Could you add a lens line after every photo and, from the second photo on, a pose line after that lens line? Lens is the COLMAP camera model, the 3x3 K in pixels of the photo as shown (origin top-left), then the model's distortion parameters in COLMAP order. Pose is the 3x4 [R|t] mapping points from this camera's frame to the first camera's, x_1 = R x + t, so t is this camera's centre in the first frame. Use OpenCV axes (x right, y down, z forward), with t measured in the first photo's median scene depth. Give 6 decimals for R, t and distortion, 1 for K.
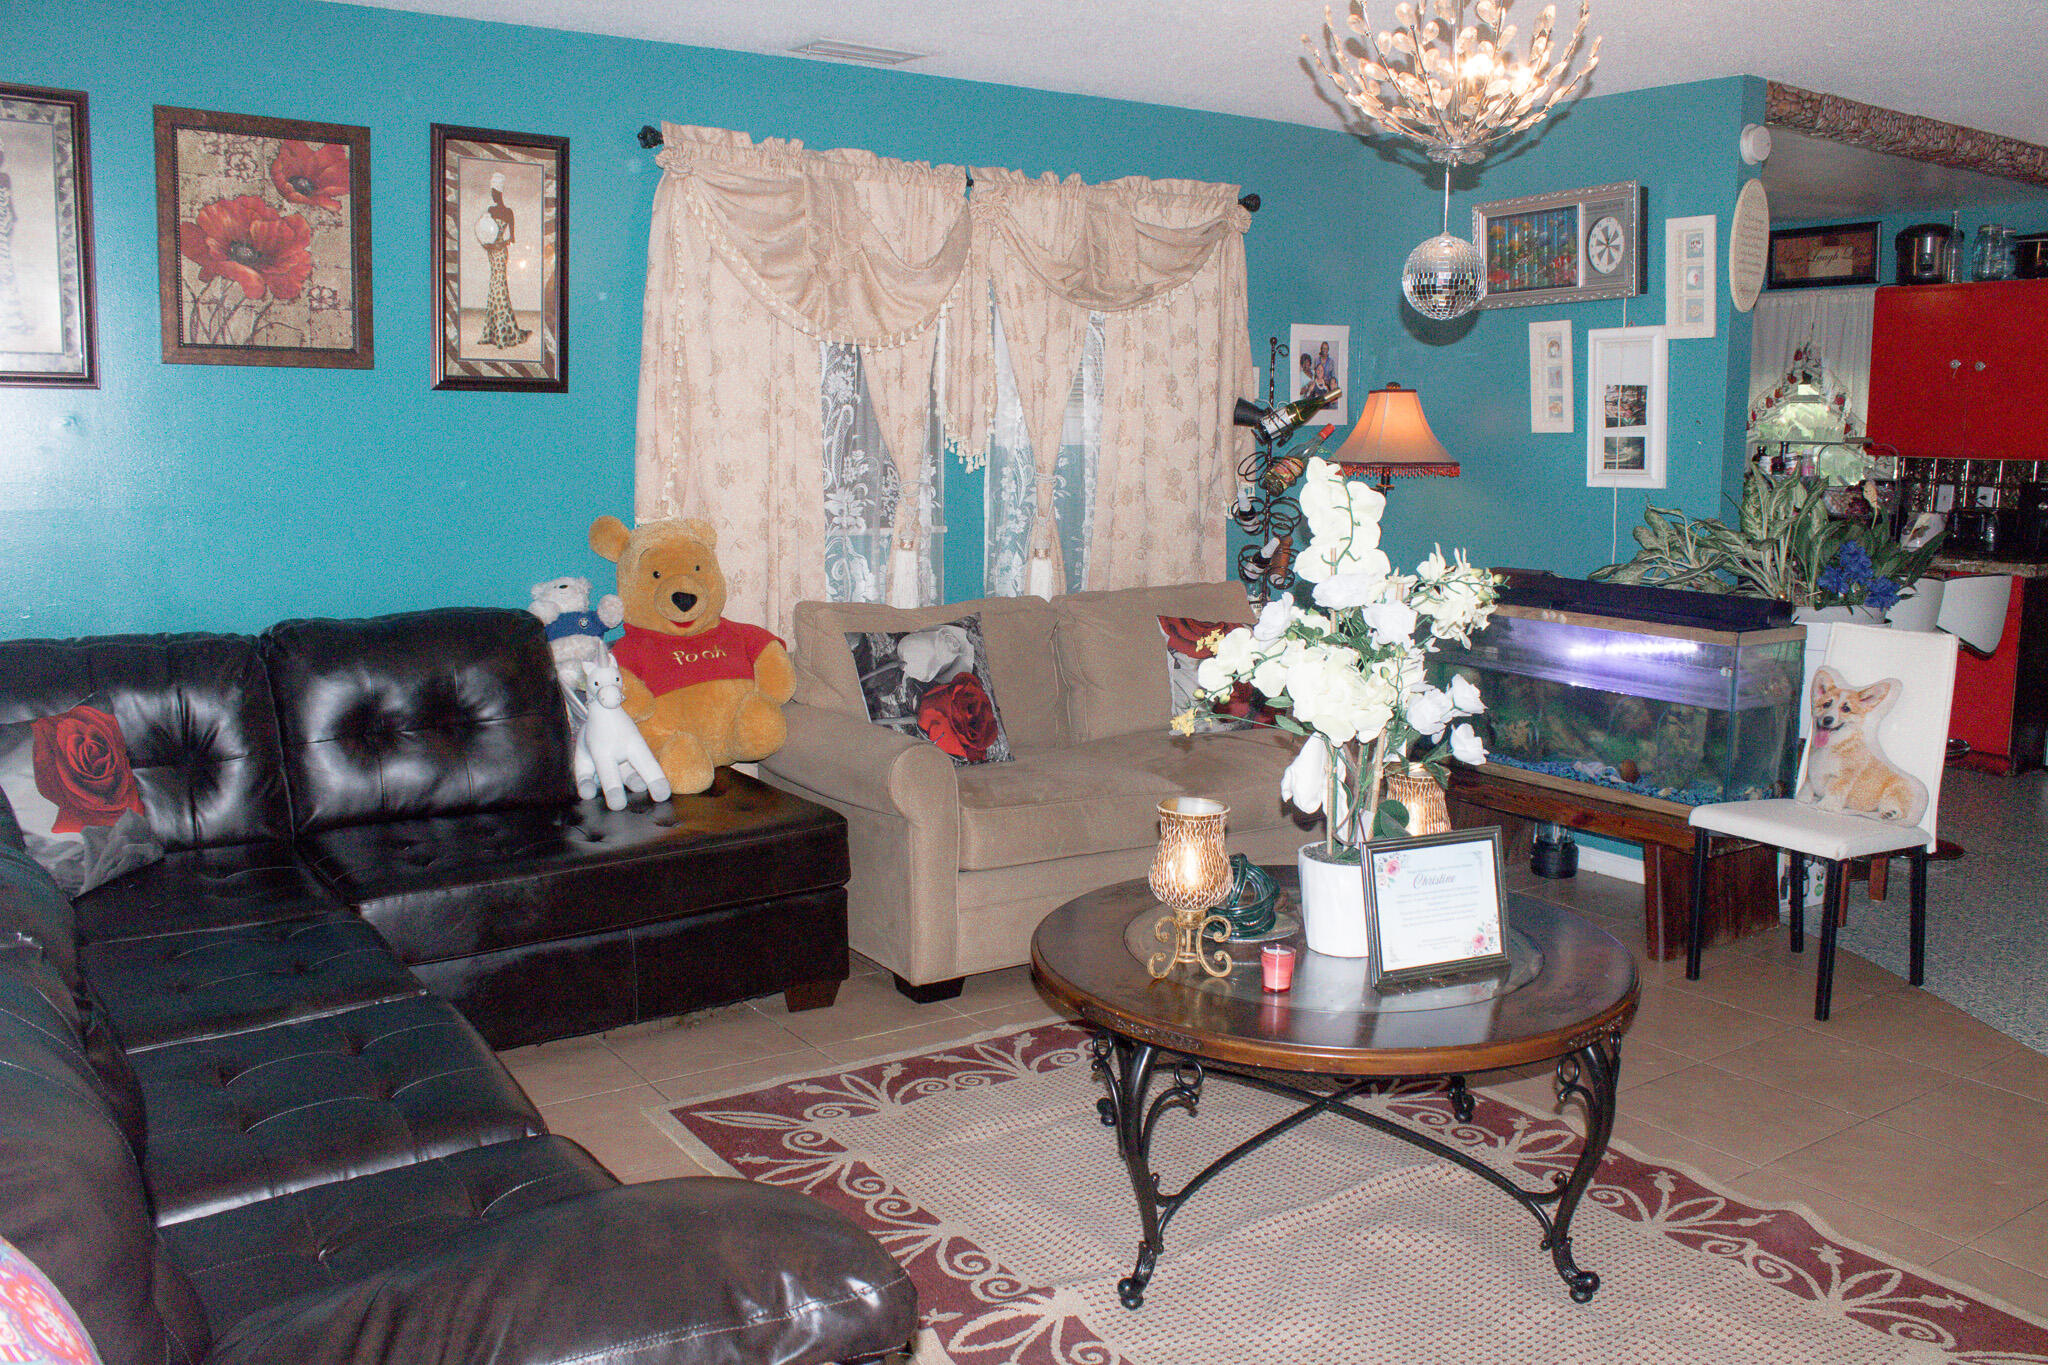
lens RADIAL K [[1685.1, 0, 1026.4], [0, 1685.1, 654.6], [0, 0, 1]] dist [-0.162734, 0.149514]
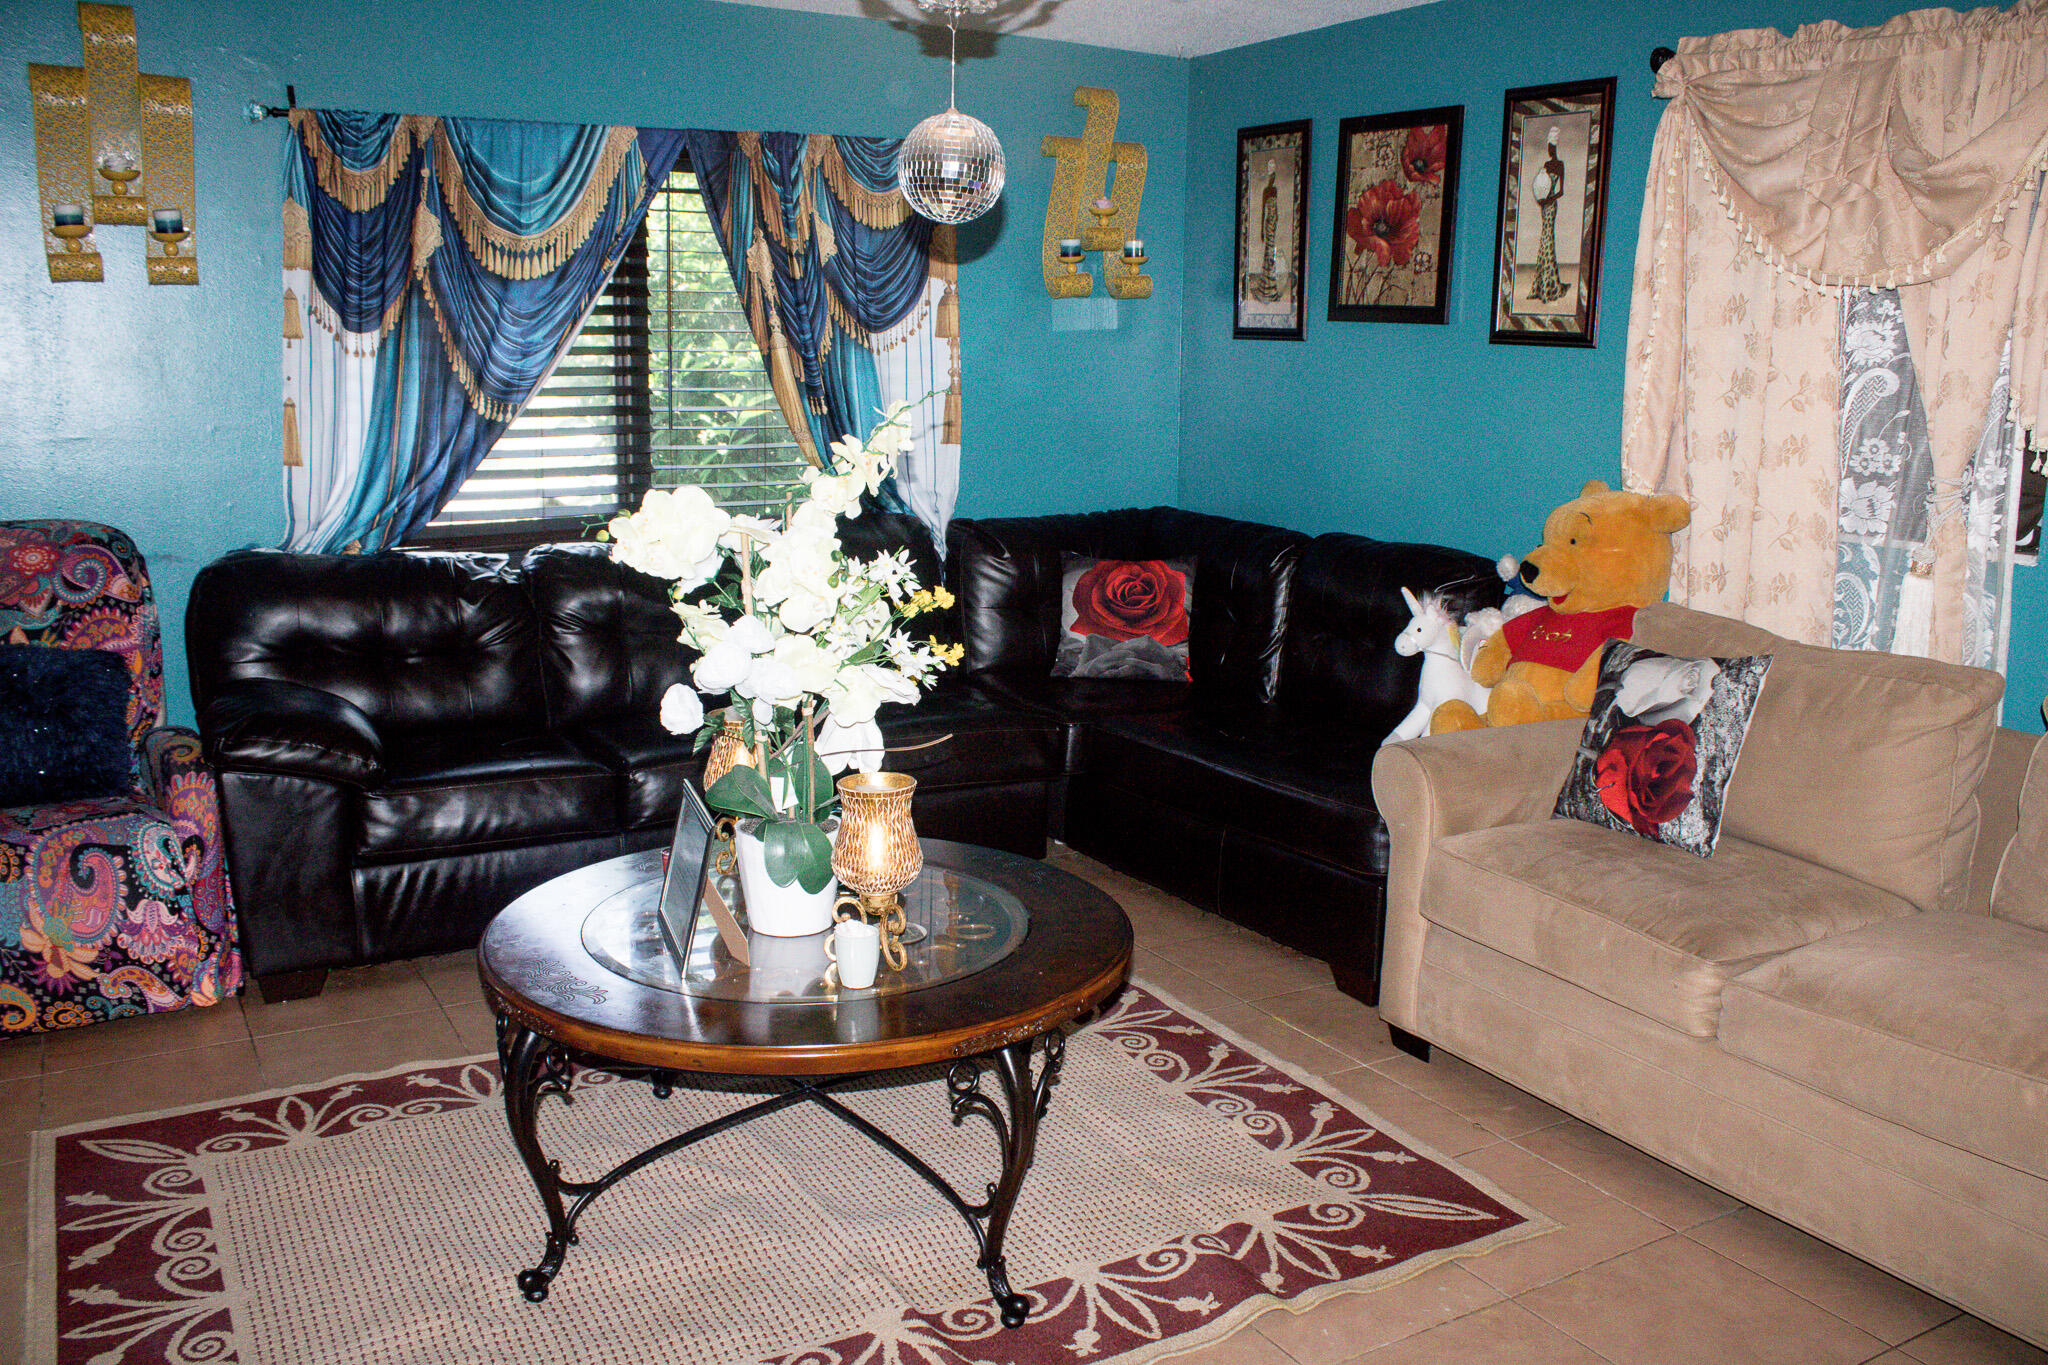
lens RADIAL K [[1685.1, 0, 1026.4], [0, 1685.1, 654.6], [0, 0, 1]] dist [-0.162734, 0.149514]
pose [[-0.061376, 0.166631, -0.984107, 0.785232], [-0.160266, 0.971528, 0.174496, -0.111554], [0.985164, 0.168429, -0.032923, 0.827043]]
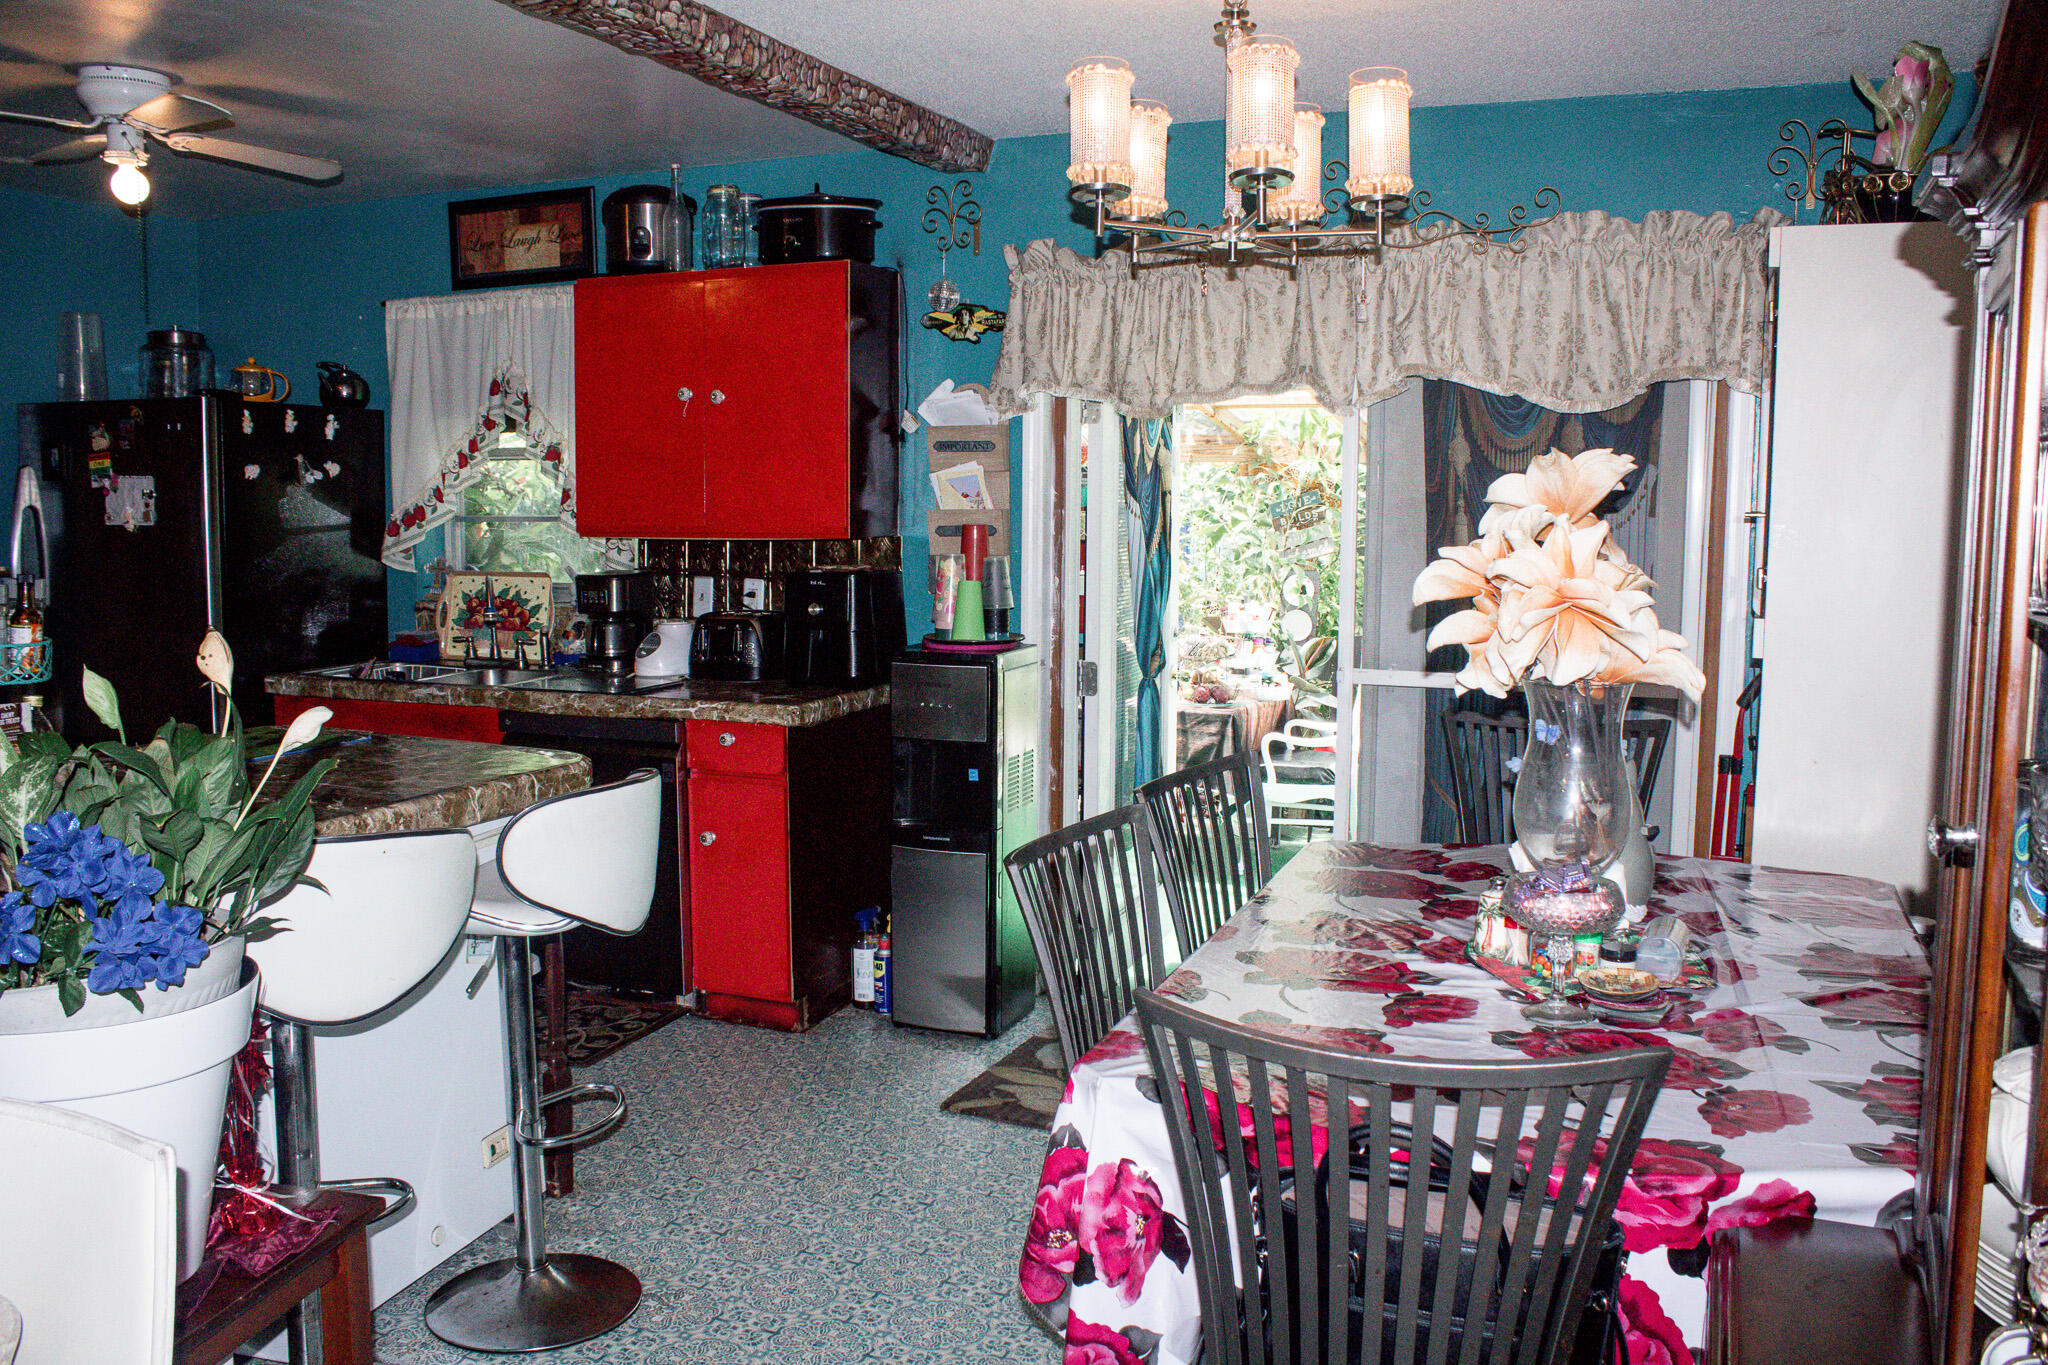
lens RADIAL K [[1685.1, 0, 1026.4], [0, 1685.1, 654.6], [0, 0, 1]] dist [-0.162734, 0.149514]
pose [[0.839425, -0.058749, 0.540291, 0.174767], [0.081934, 0.996458, -0.018946, -0.028013], [-0.537264, 0.060172, 0.841265, 0.201101]]
